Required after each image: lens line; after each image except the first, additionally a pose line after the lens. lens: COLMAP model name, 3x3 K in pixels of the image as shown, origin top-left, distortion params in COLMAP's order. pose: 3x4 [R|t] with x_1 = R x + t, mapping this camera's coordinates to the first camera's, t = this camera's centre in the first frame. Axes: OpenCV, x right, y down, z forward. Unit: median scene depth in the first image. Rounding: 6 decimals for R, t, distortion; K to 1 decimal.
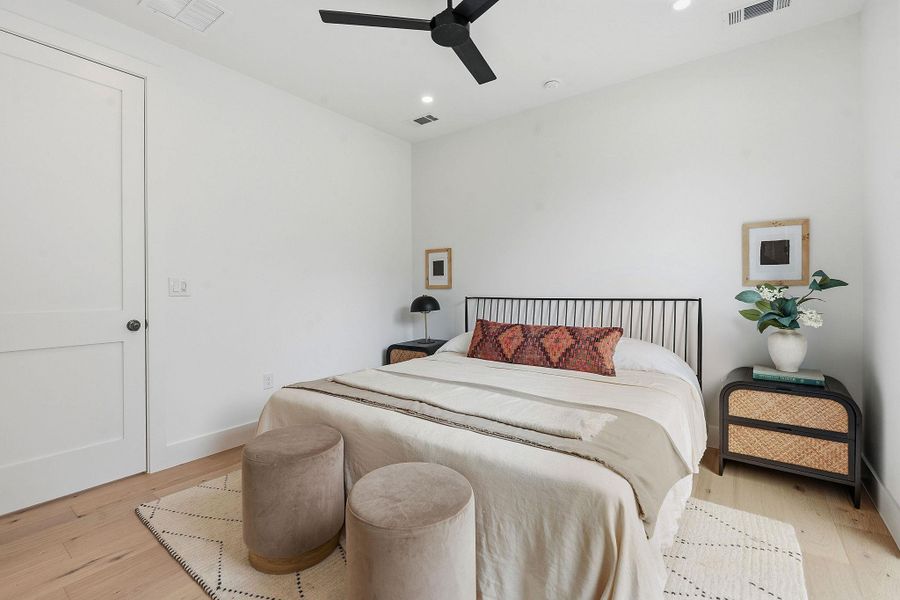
lens RADIAL K [[413.9, 0, 448.4], [0, 413.9, 290.3], [0, 0, 1]] dist [-0.004236, -0.000122]
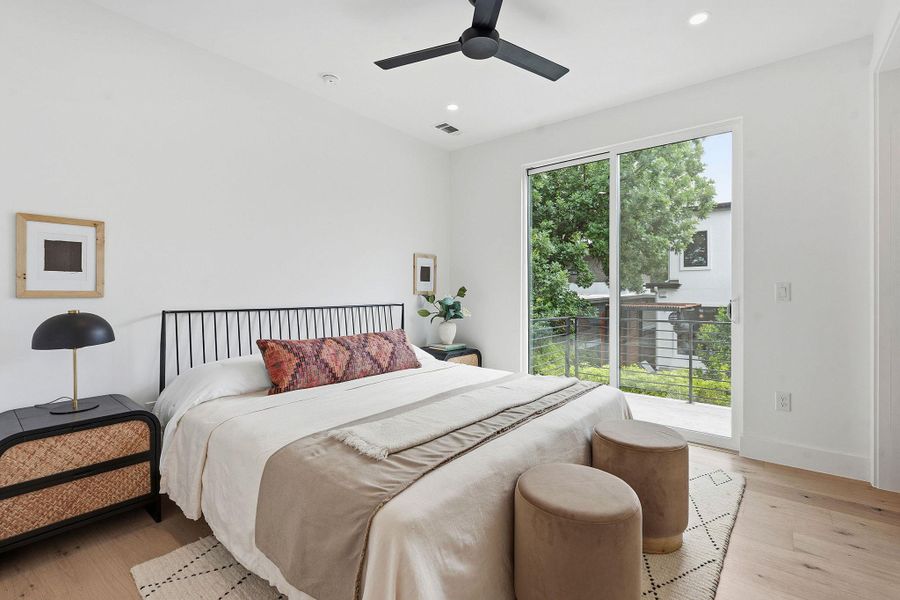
lens RADIAL K [[417.6, 0, 451.1], [0, 417.6, 292.3], [0, 0, 1]] dist [-0.002564, -0.000017]
pose [[0.019245, 0.008953, 0.999775, -0.790254], [0.007278, 0.999932, -0.009094, -0.003922], [-0.999788, 0.007452, 0.019178, 0.815004]]
